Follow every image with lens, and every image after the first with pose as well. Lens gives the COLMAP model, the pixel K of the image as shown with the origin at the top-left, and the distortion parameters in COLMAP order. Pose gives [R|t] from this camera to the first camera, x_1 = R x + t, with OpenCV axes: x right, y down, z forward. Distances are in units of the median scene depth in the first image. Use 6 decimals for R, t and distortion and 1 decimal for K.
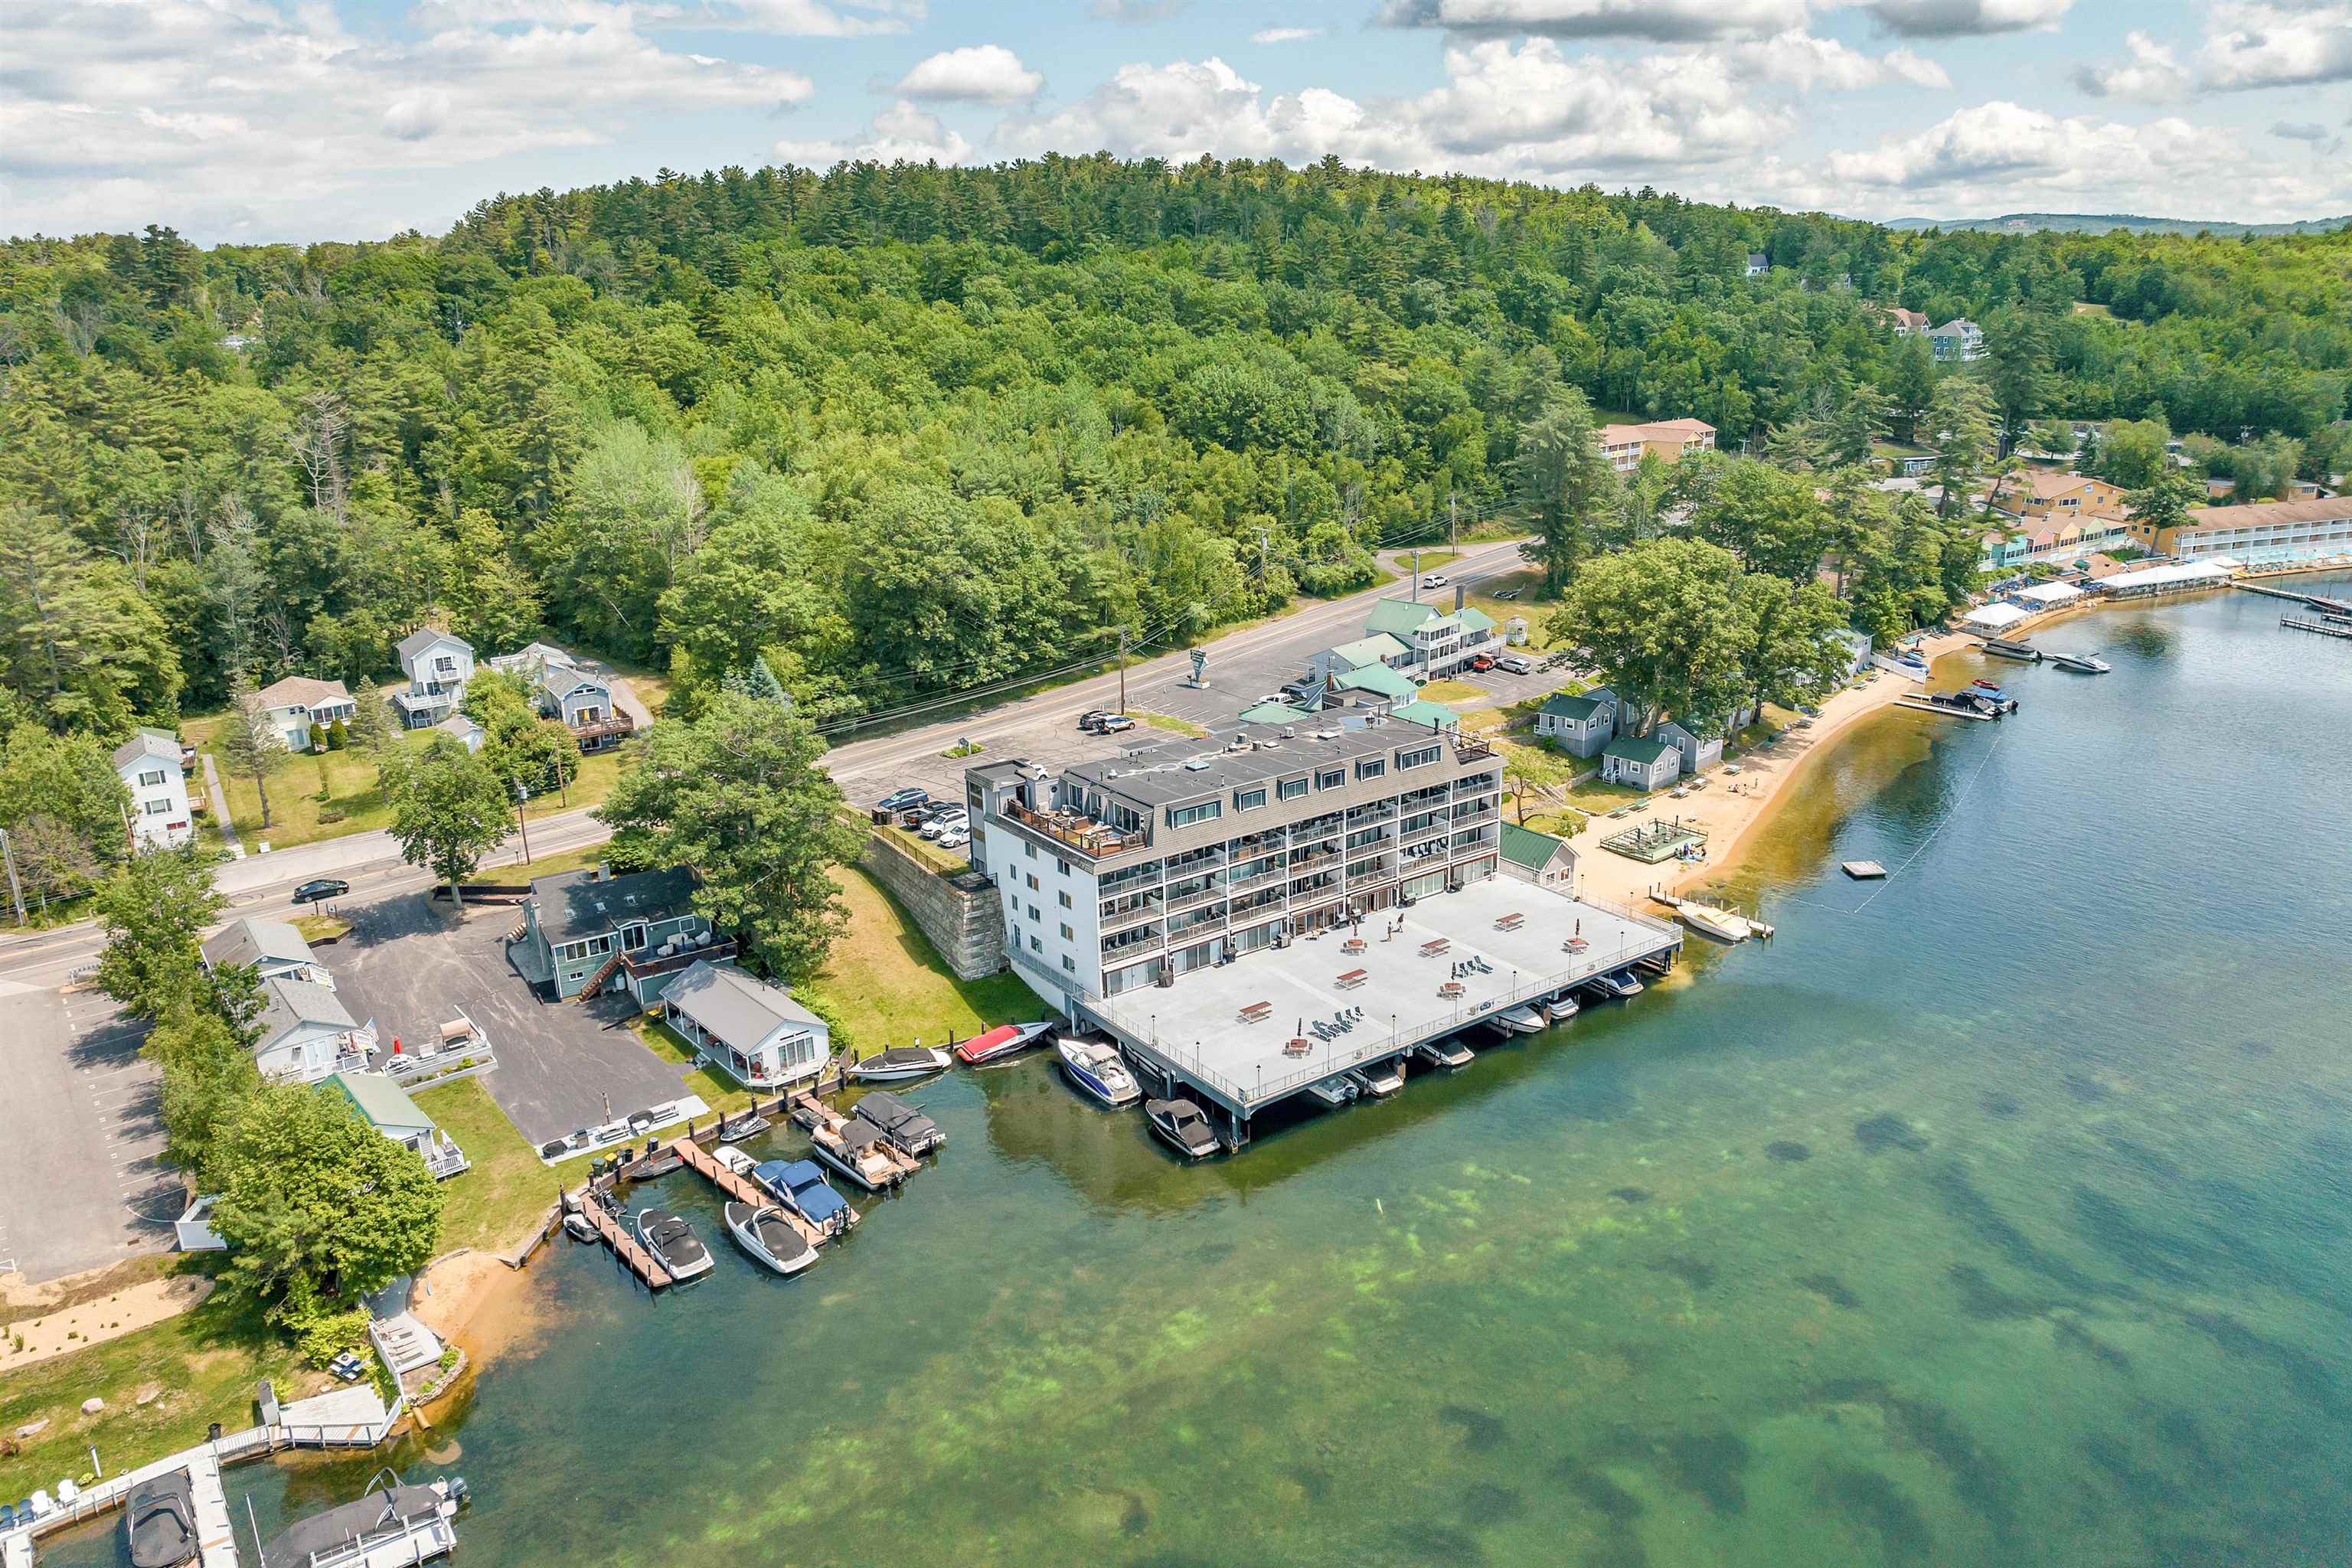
lens RADIAL K [[1660.5, 0, 1162.8], [0, 1660.5, 777.6], [0, 0, 1]] dist [-0.029820, 0.003873]
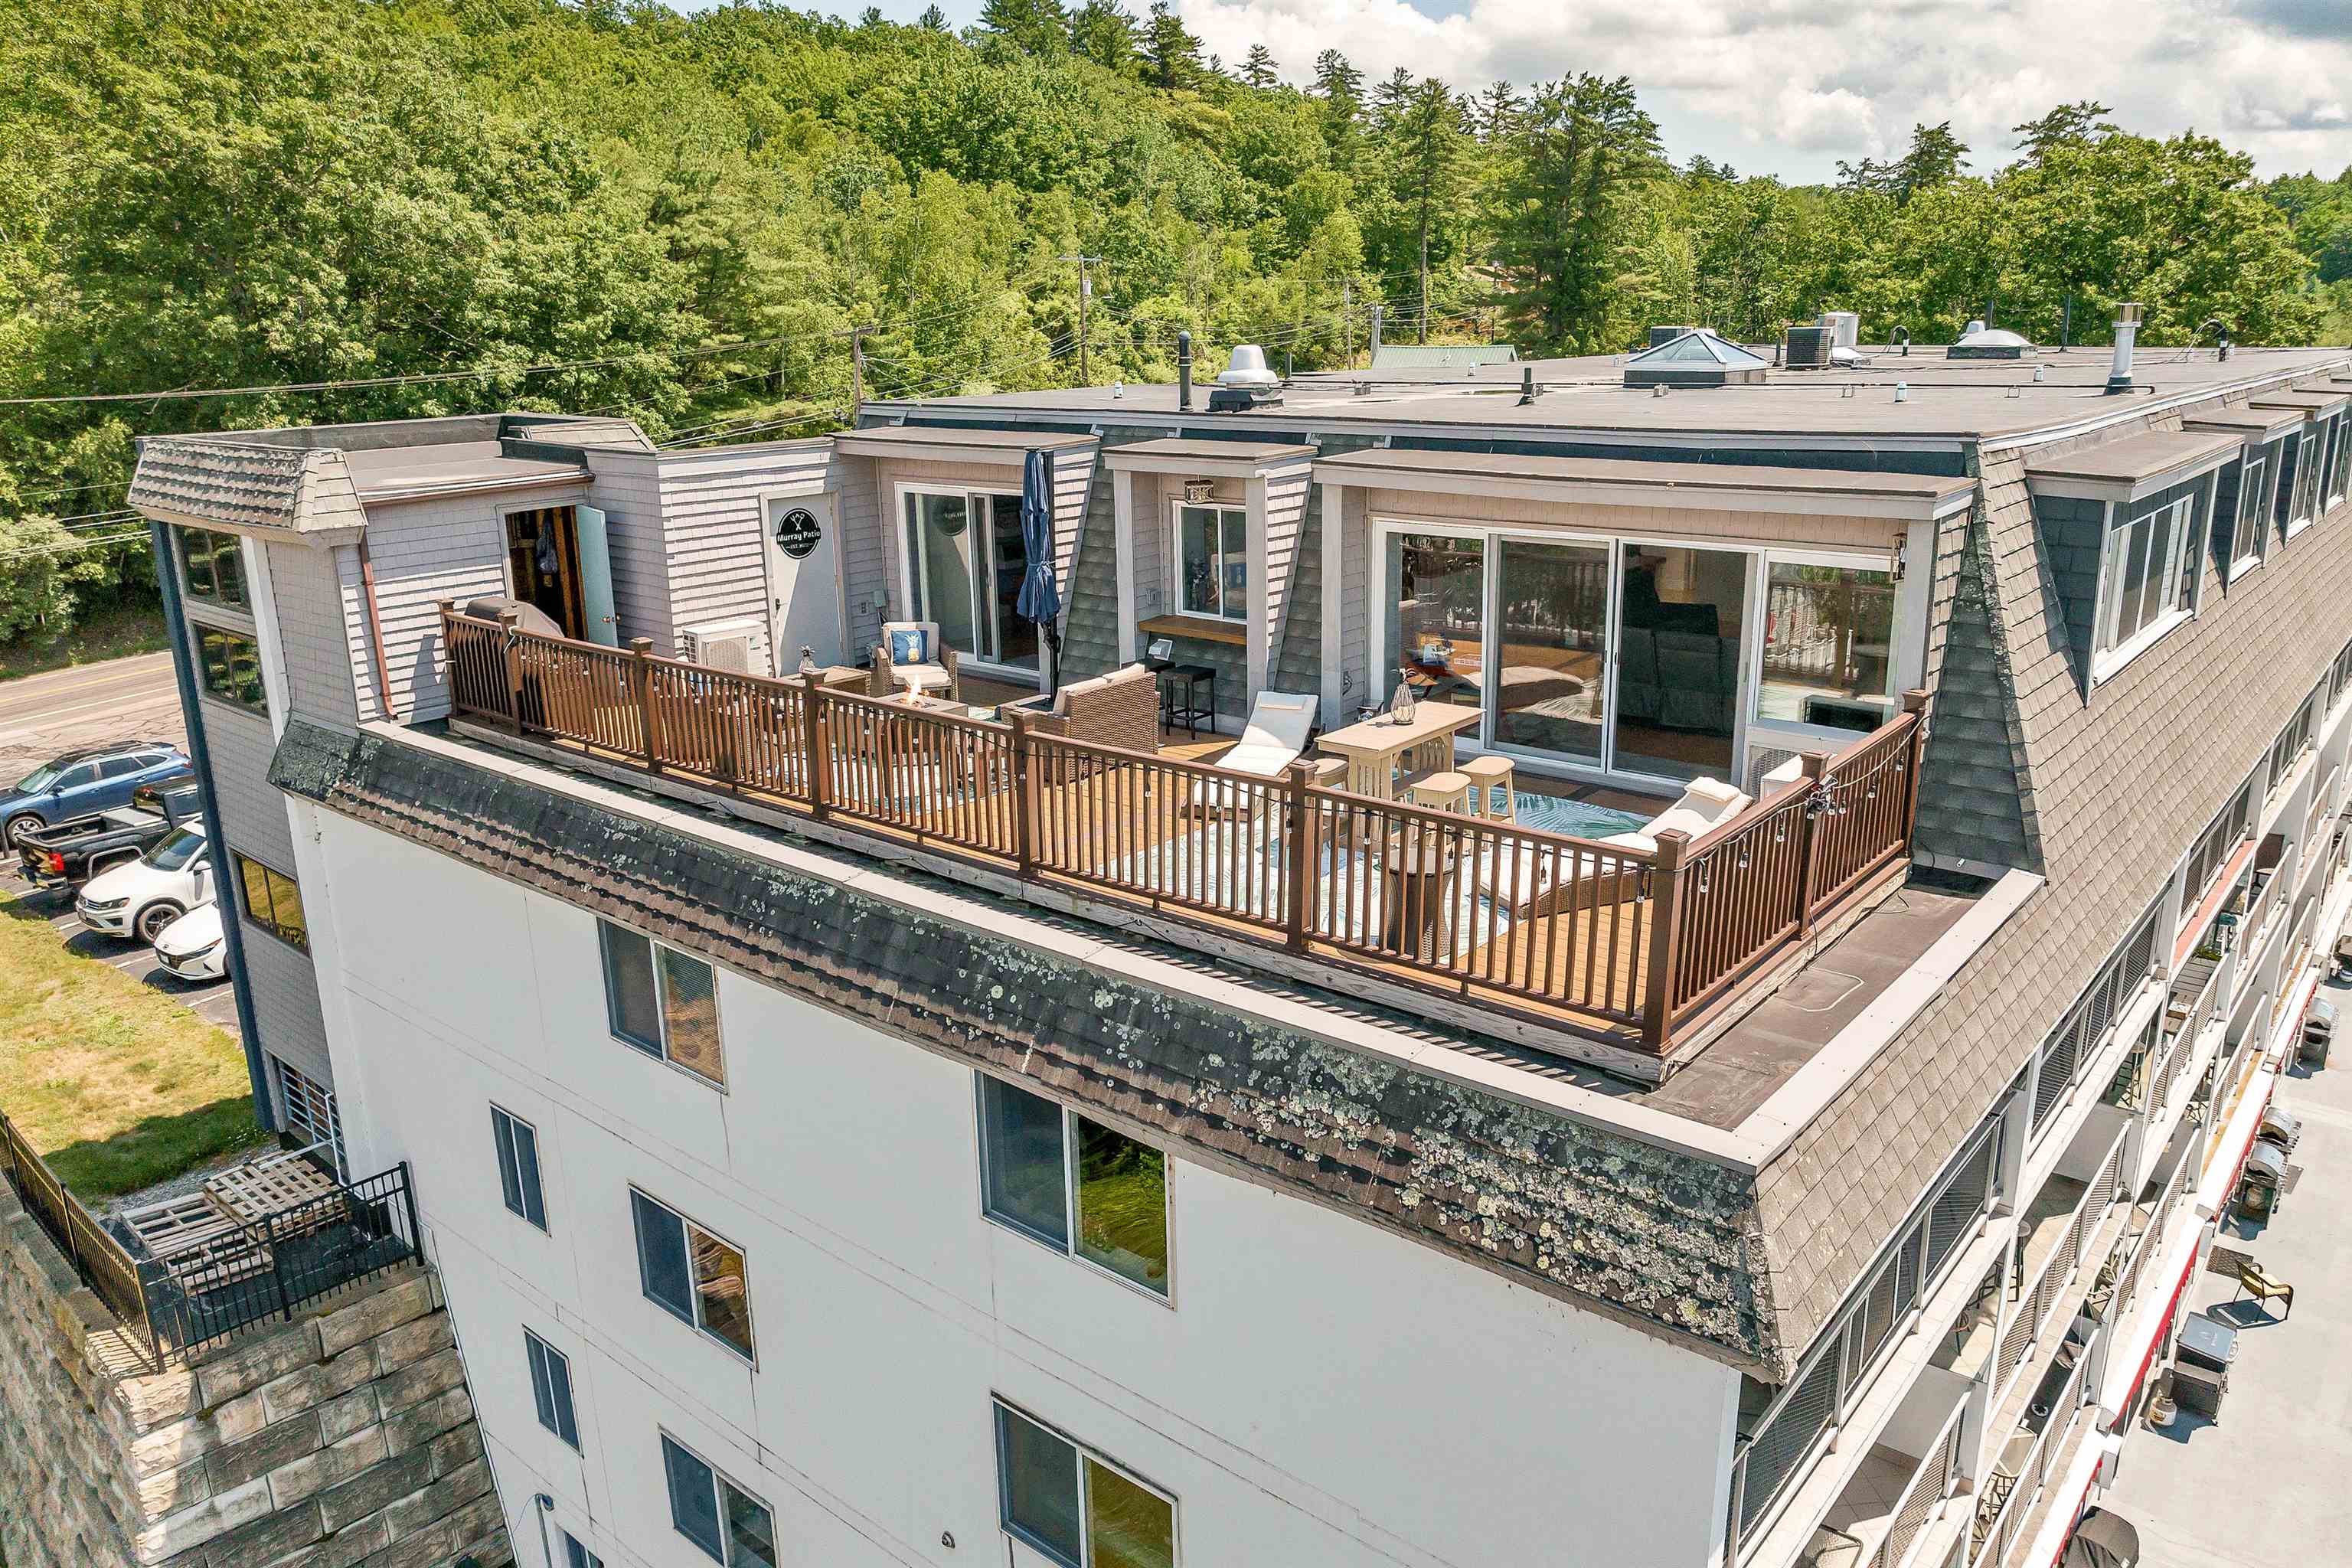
lens RADIAL K [[1660.5, 0, 1167.8], [0, 1660.5, 788.7], [0, 0, 1]] dist [-0.029820, 0.003873]
pose [[0.969723, -0.059328, 0.236890, -0.068717], [0.065861, 0.997633, -0.019756, 0.032867], [-0.235158, 0.034760, 0.971335, 0.844214]]
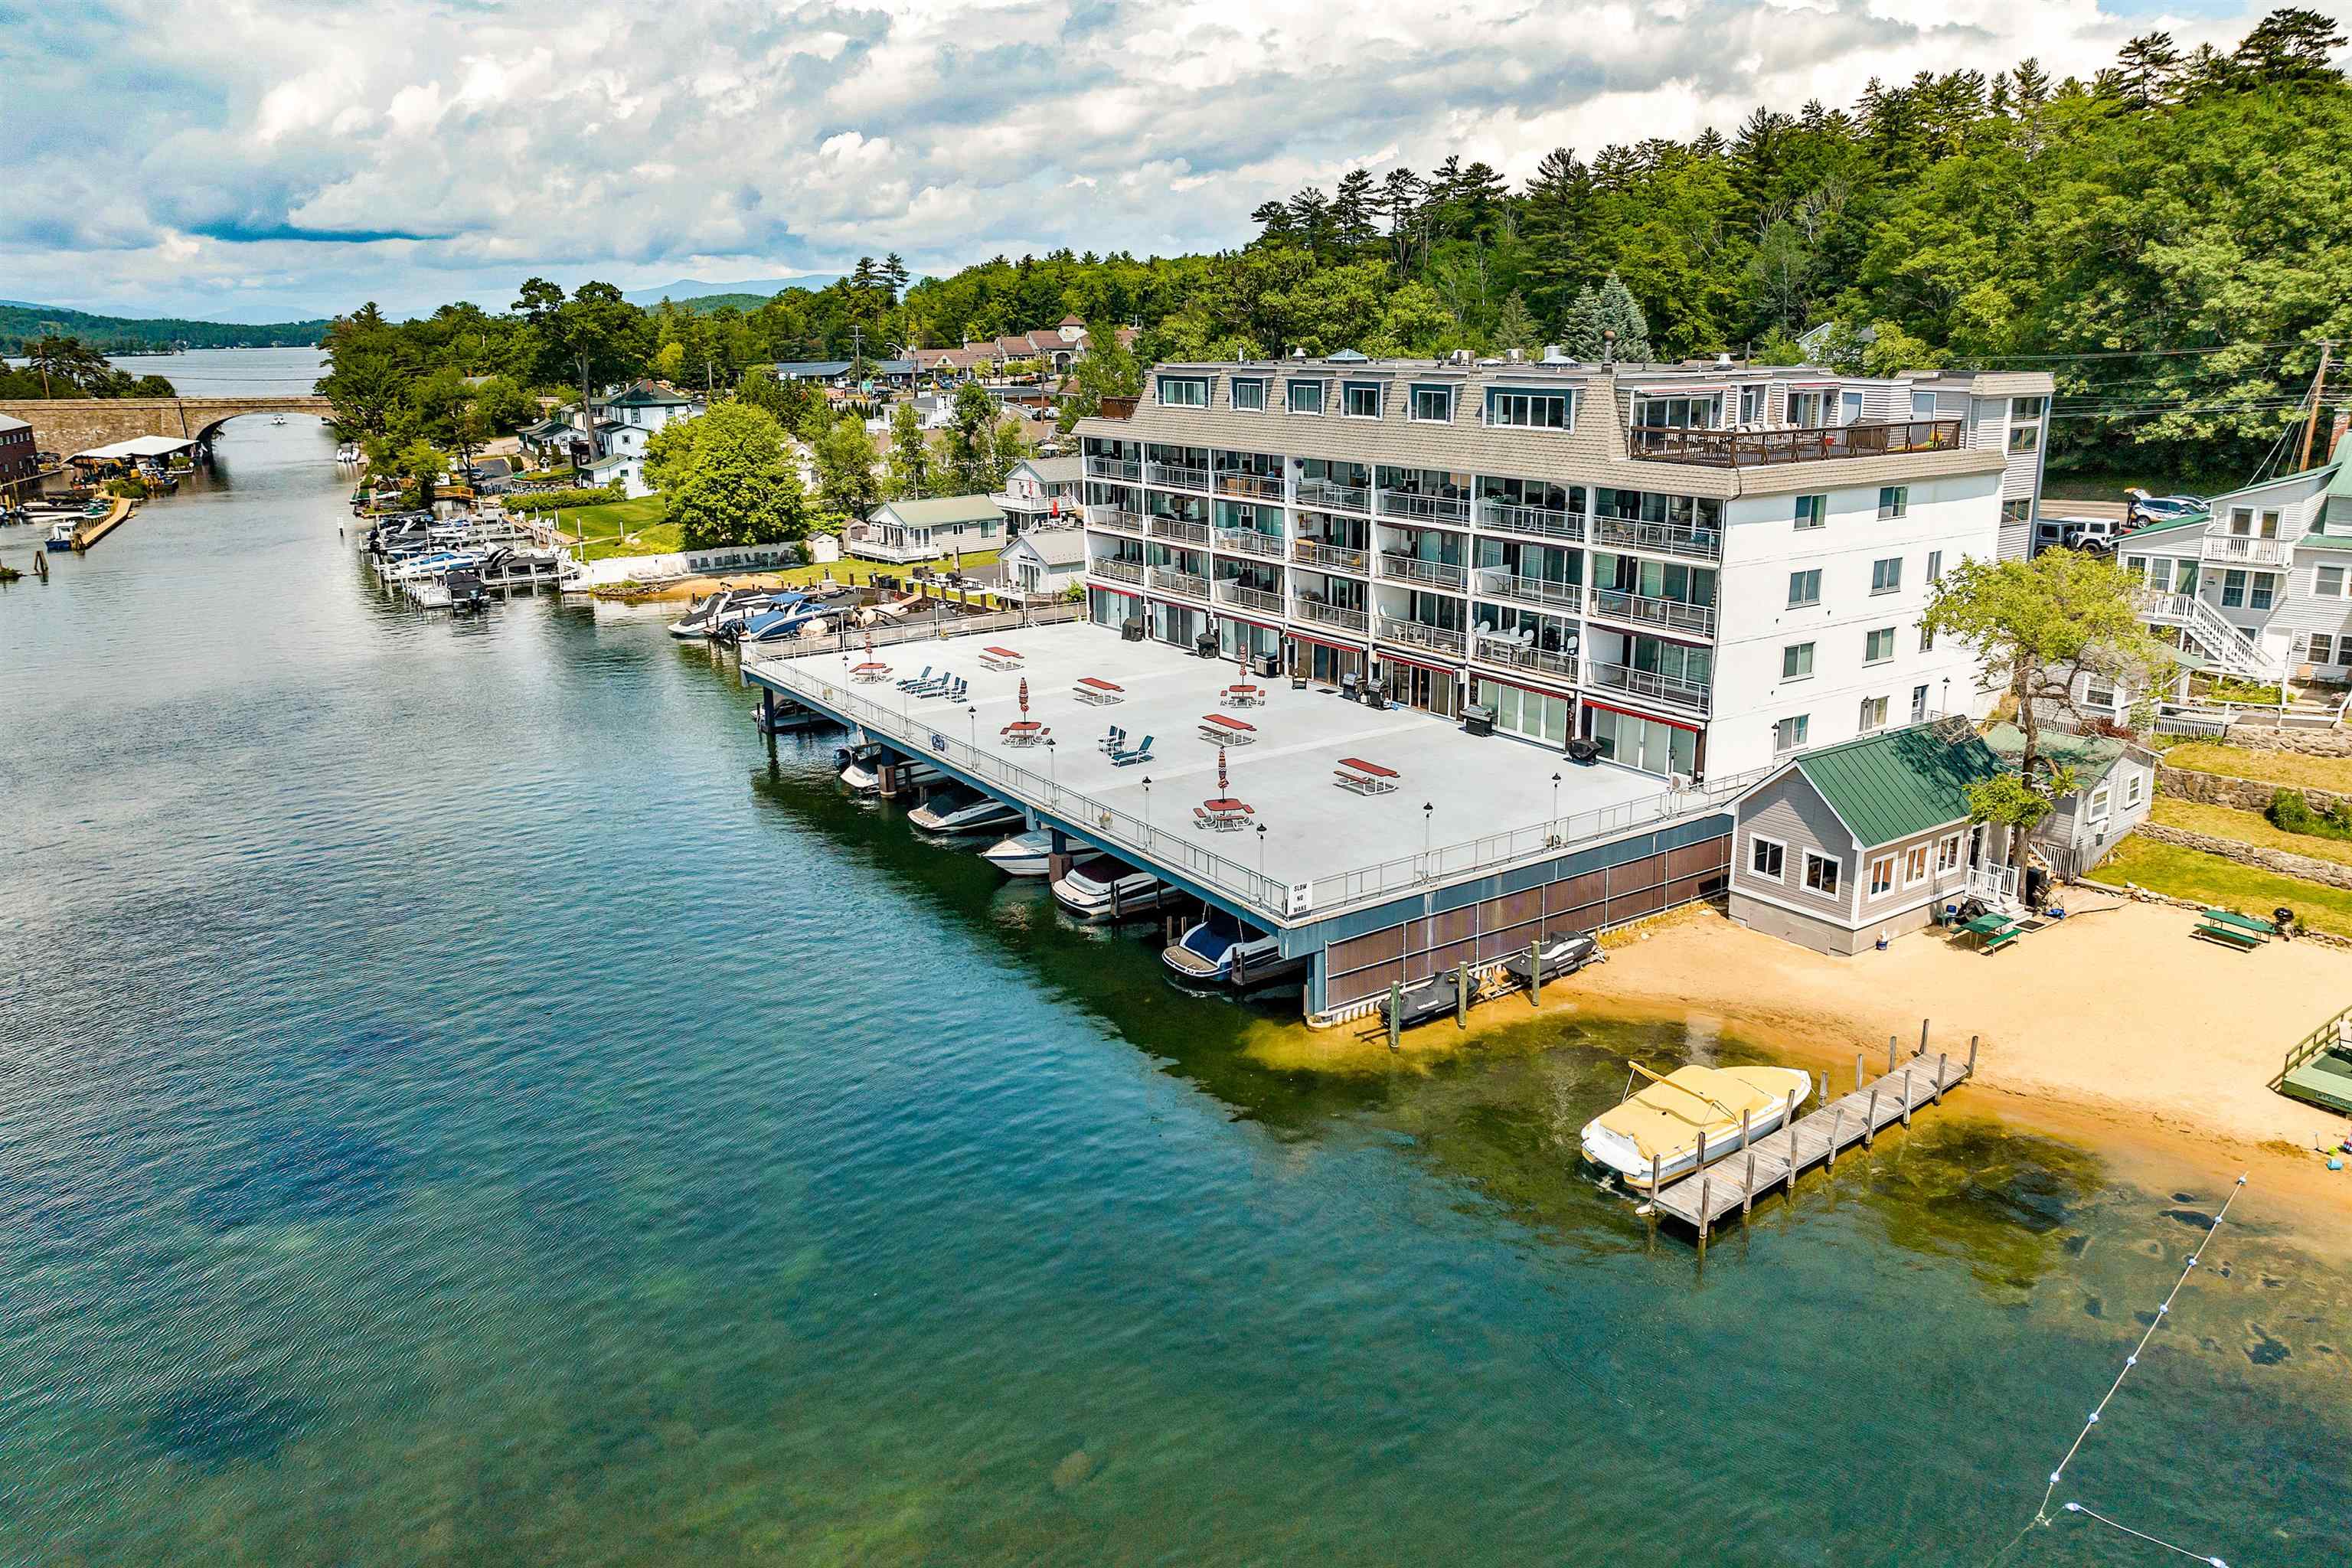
lens RADIAL K [[1660.5, 0, 1172.4], [0, 1660.5, 786.1], [0, 0, 1]] dist [-0.029820, 0.003873]
pose [[-0.031241, 0.293376, -0.955487, 0.626621], [-0.283171, 0.914188, 0.289954, -0.021316], [0.958560, 0.279625, 0.054516, 0.927651]]
